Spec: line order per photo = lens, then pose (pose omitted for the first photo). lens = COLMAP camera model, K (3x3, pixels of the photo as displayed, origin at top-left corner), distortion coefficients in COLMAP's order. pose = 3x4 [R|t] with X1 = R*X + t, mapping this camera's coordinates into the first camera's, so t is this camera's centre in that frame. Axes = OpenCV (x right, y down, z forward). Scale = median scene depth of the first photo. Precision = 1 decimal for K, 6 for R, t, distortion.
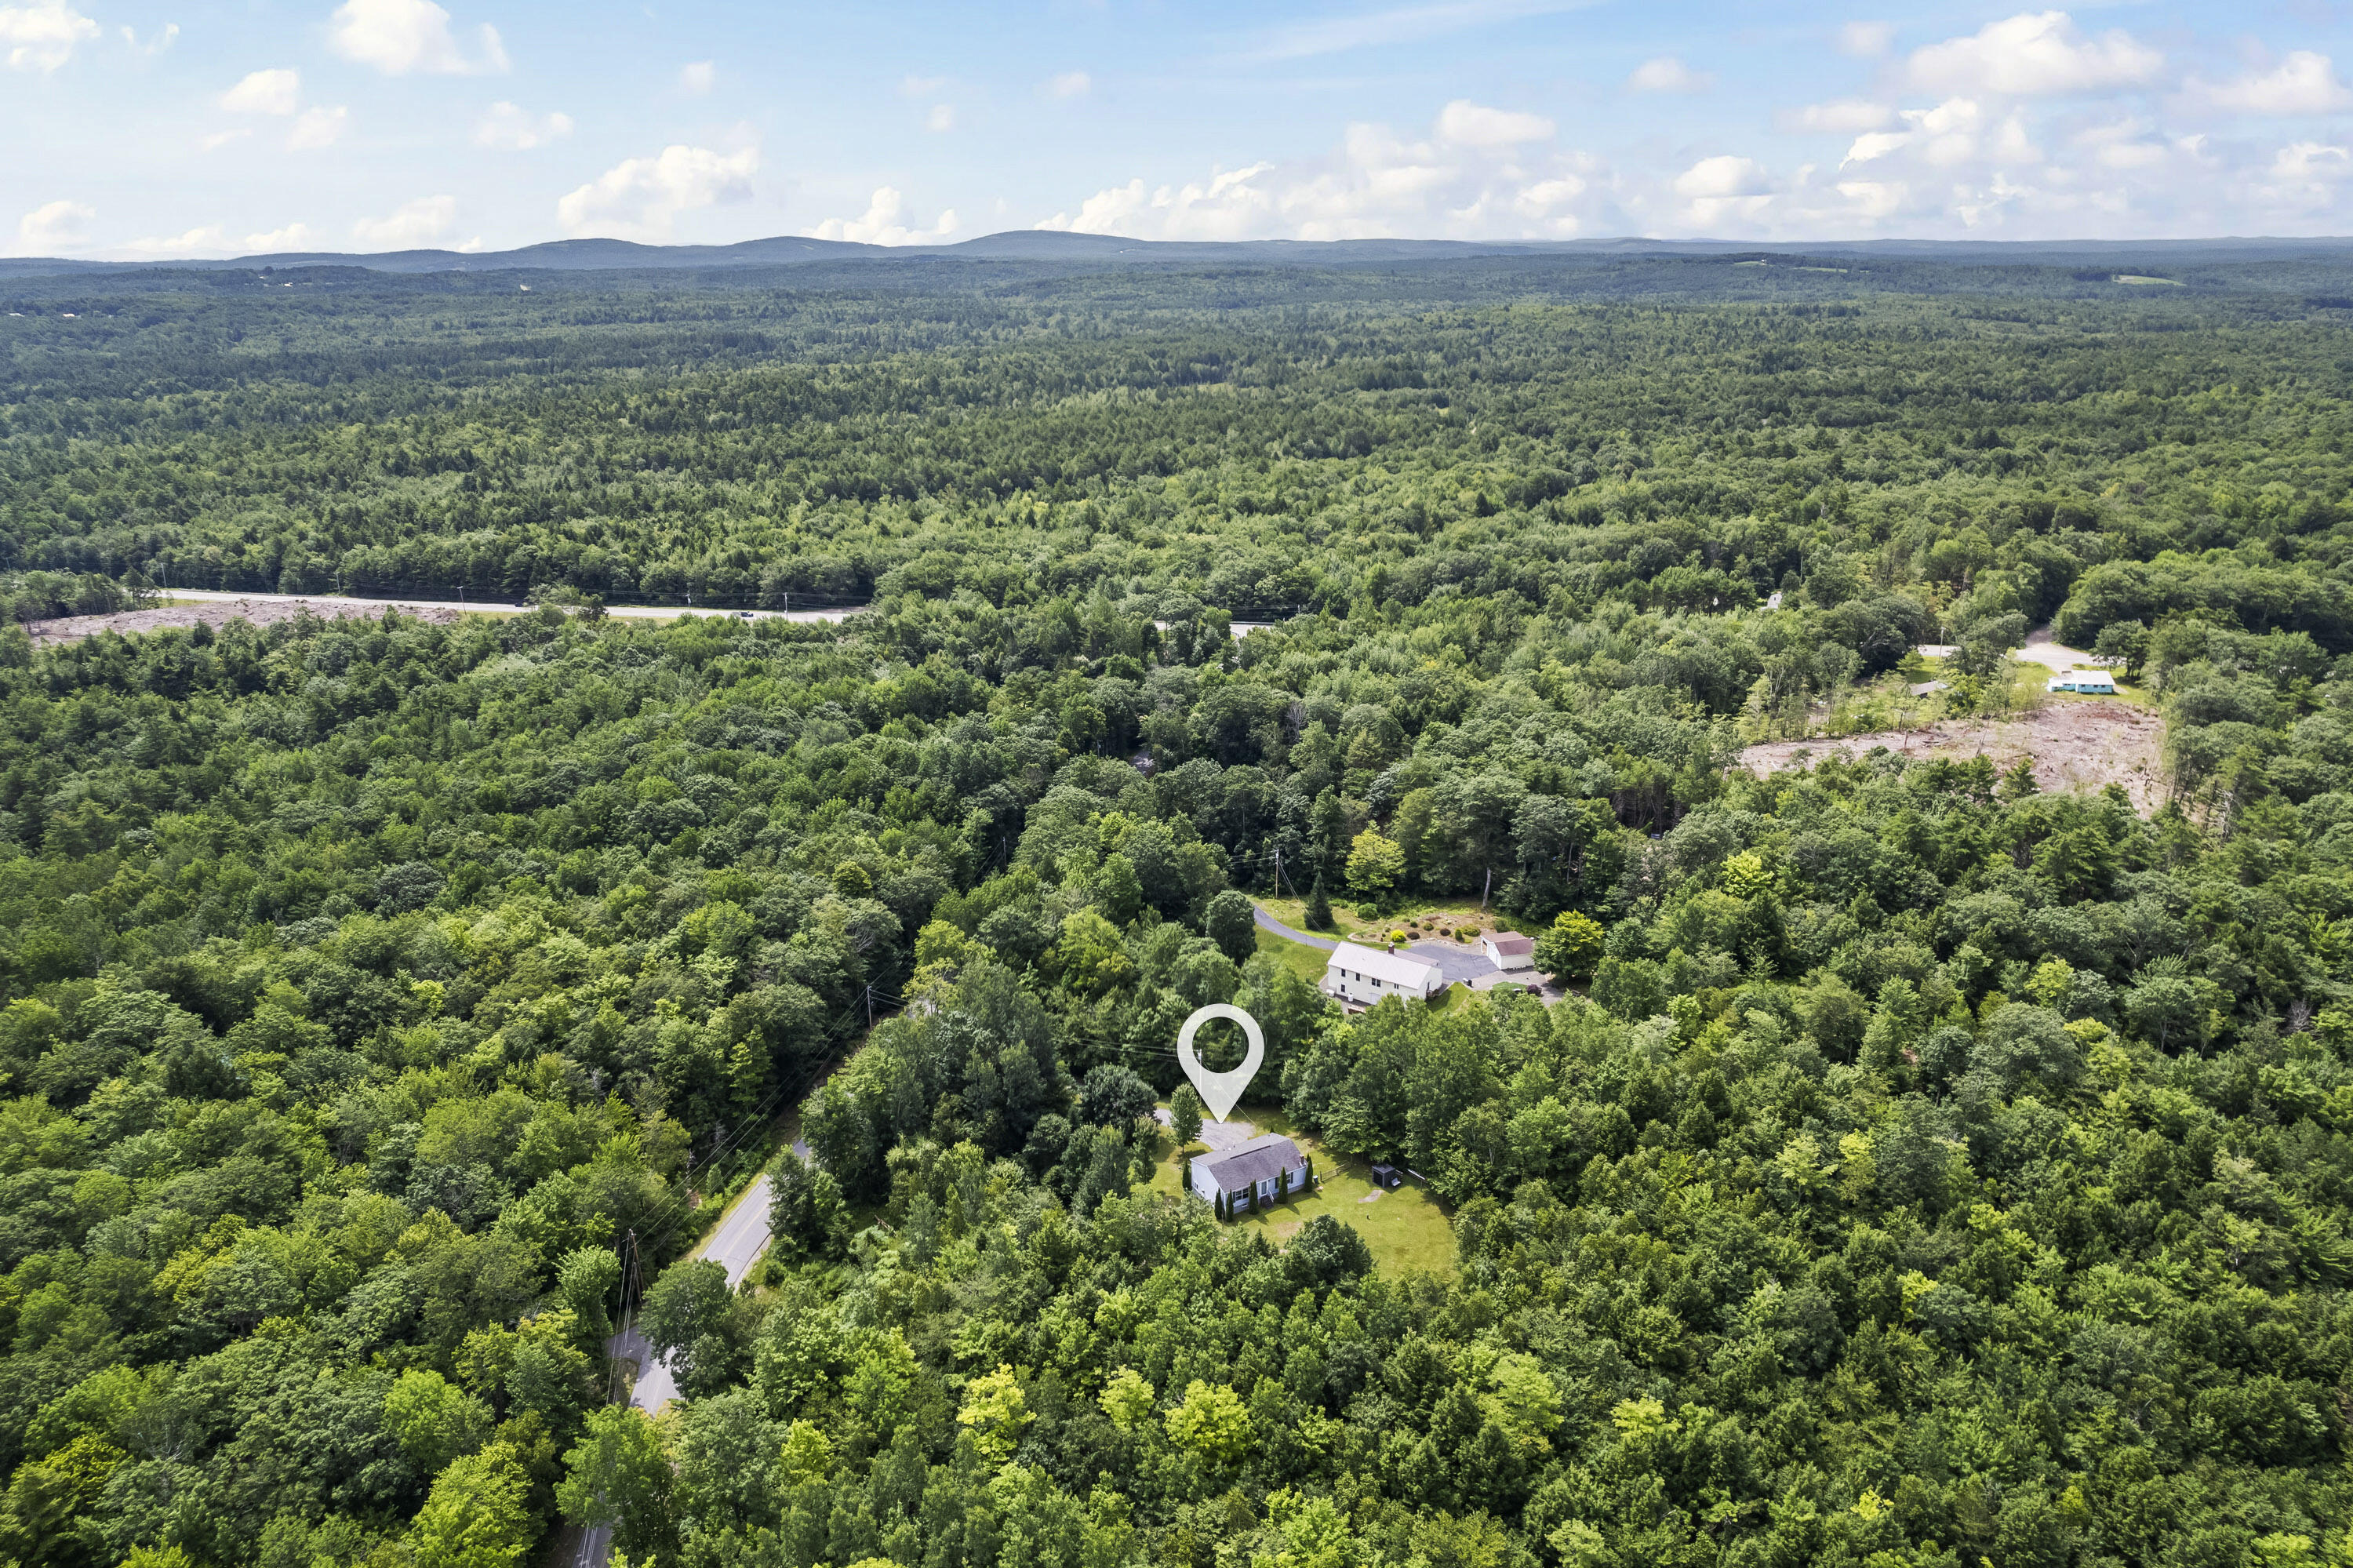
lens RADIAL K [[1522.1, 0, 1204.4], [0, 1522.1, 785.1], [0, 0, 1]] dist [-0.066686, 0.058523]
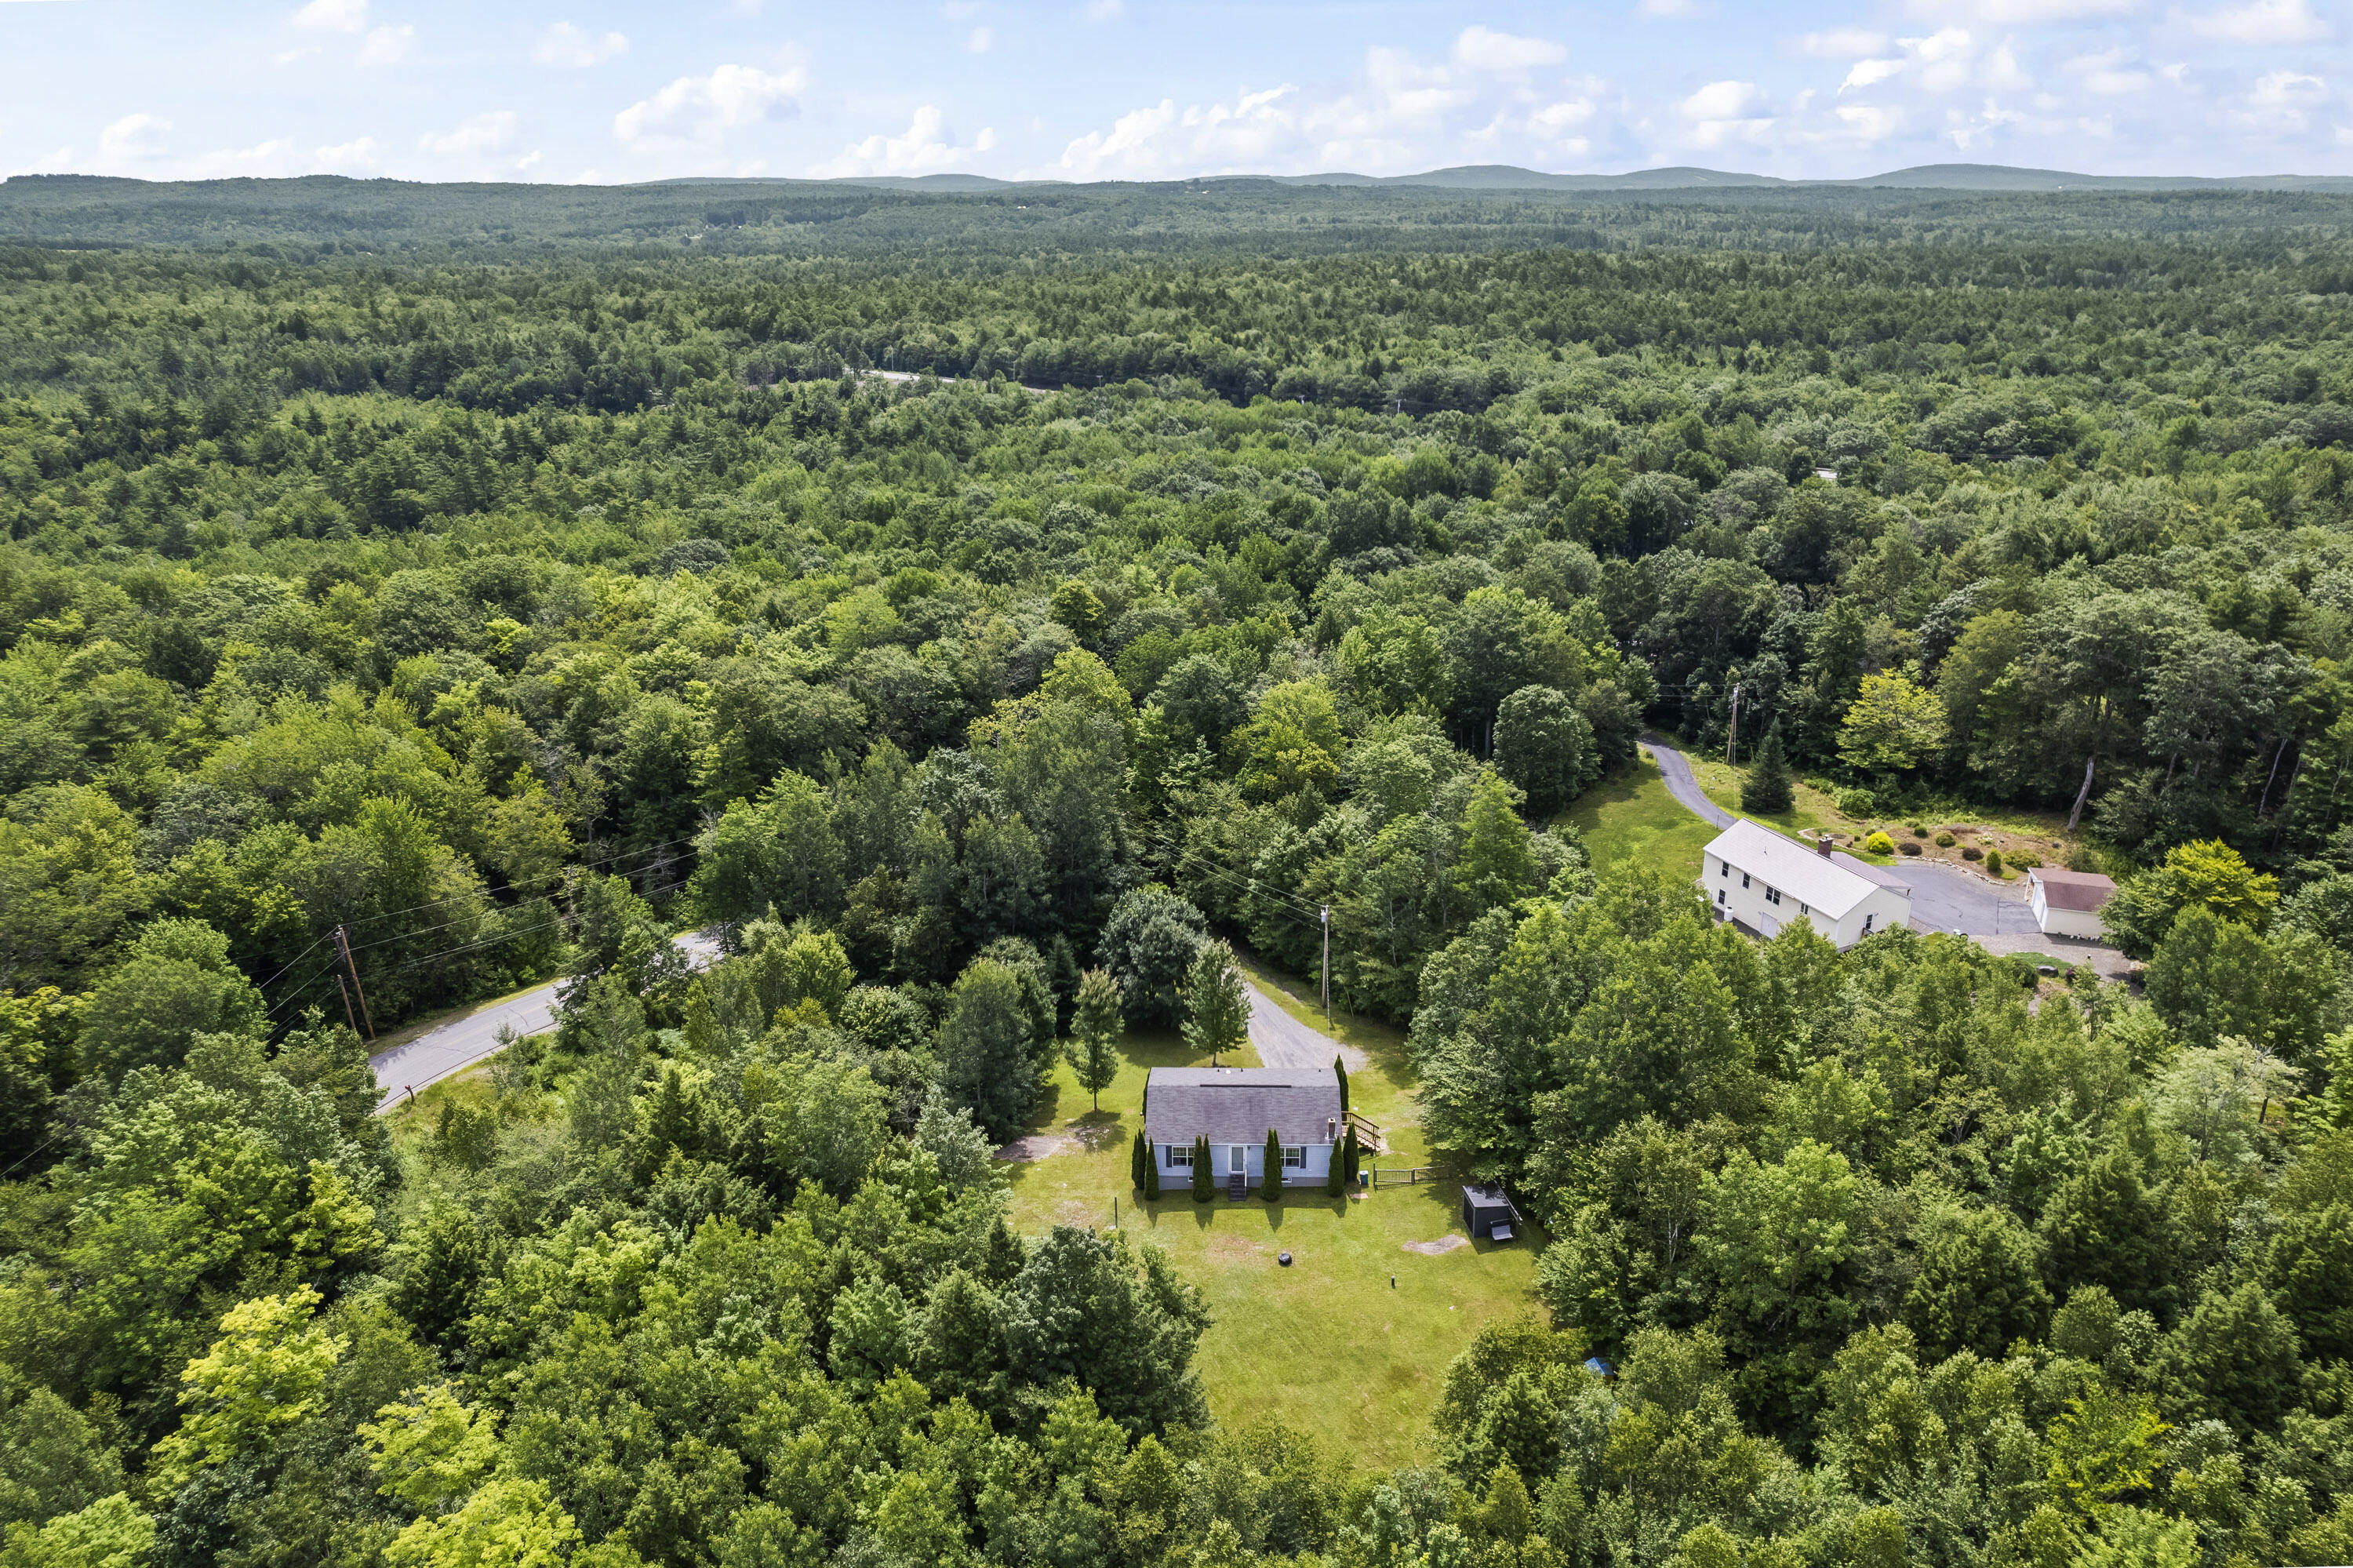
lens RADIAL K [[1553.2, 0, 1186.1], [0, 1553.2, 777.4], [0, 0, 1]] dist [-0.079270, 0.071169]
pose [[0.860787, 0.187324, -0.473240, 0.162264], [-0.167519, 0.982274, 0.084113, 0.067235], [0.480607, 0.006873, 0.876909, 0.359467]]
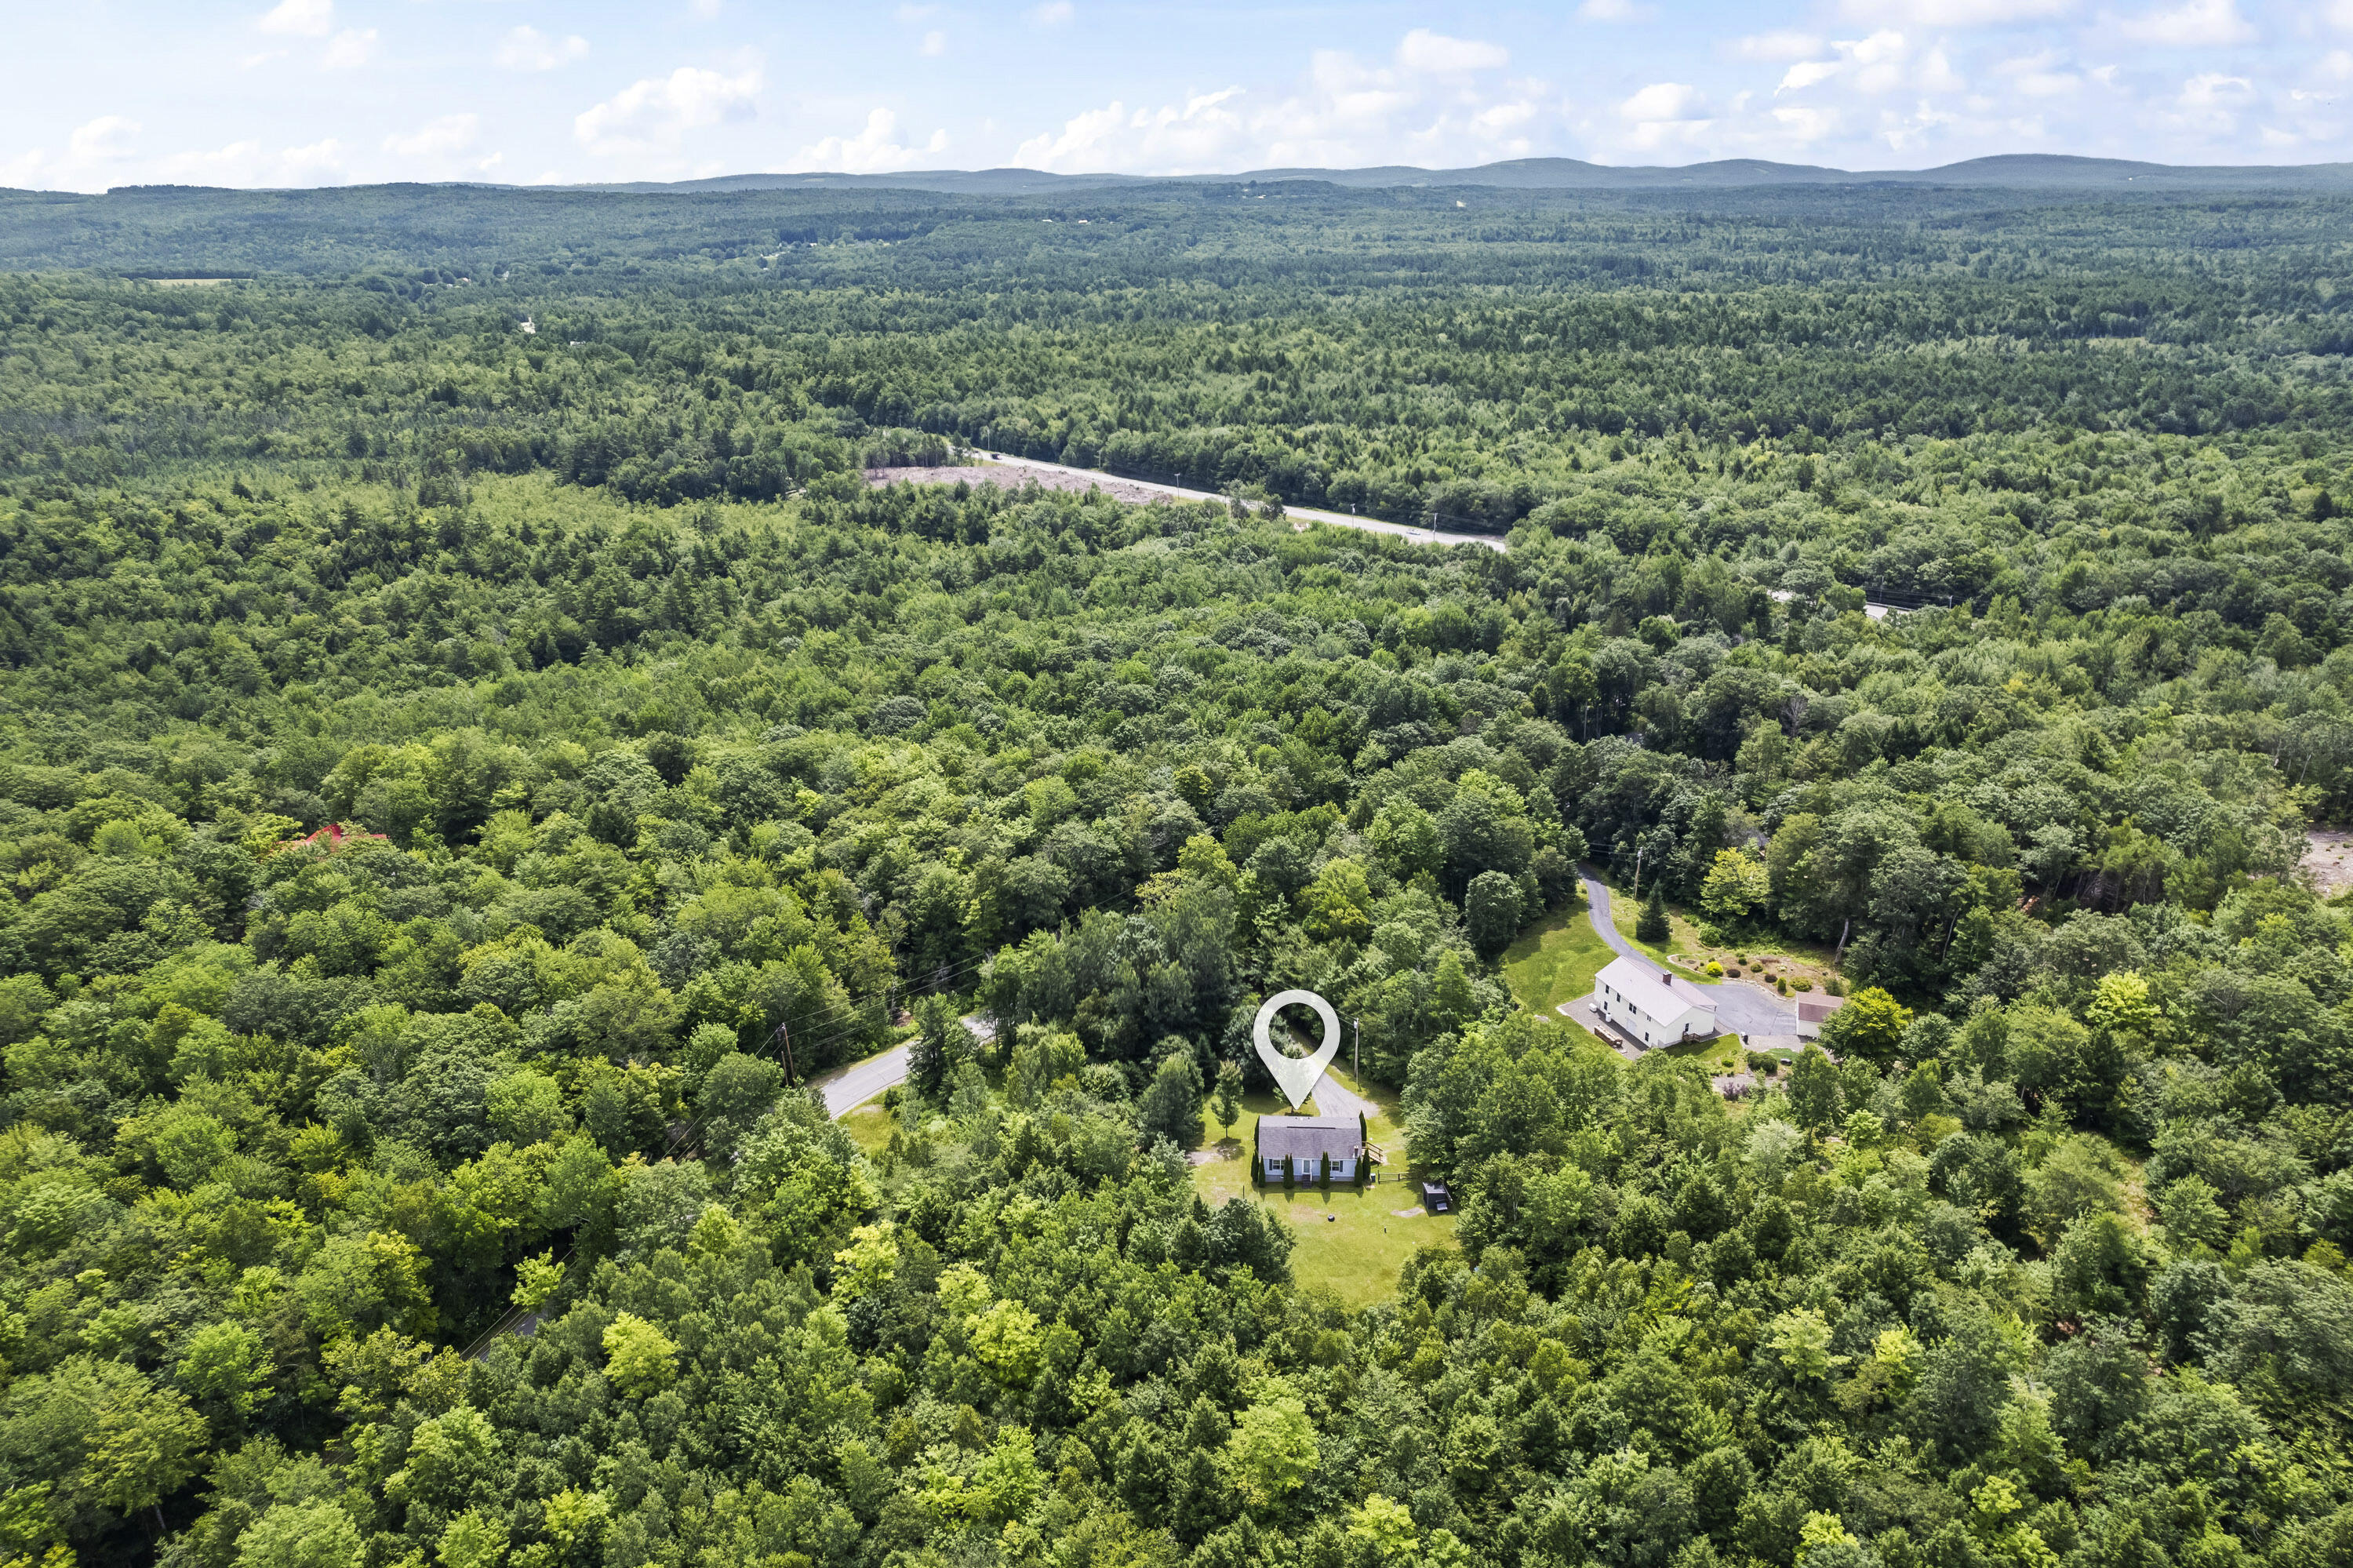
lens RADIAL K [[1522.1, 0, 1204.4], [0, 1522.1, 785.1], [0, 0, 1]] dist [-0.066686, 0.058523]
pose [[0.848192, 0.198815, -0.490961, 0.271776], [-0.175975, 0.980007, 0.092838, -0.032747], [0.499603, 0.007653, 0.866221, 0.087748]]
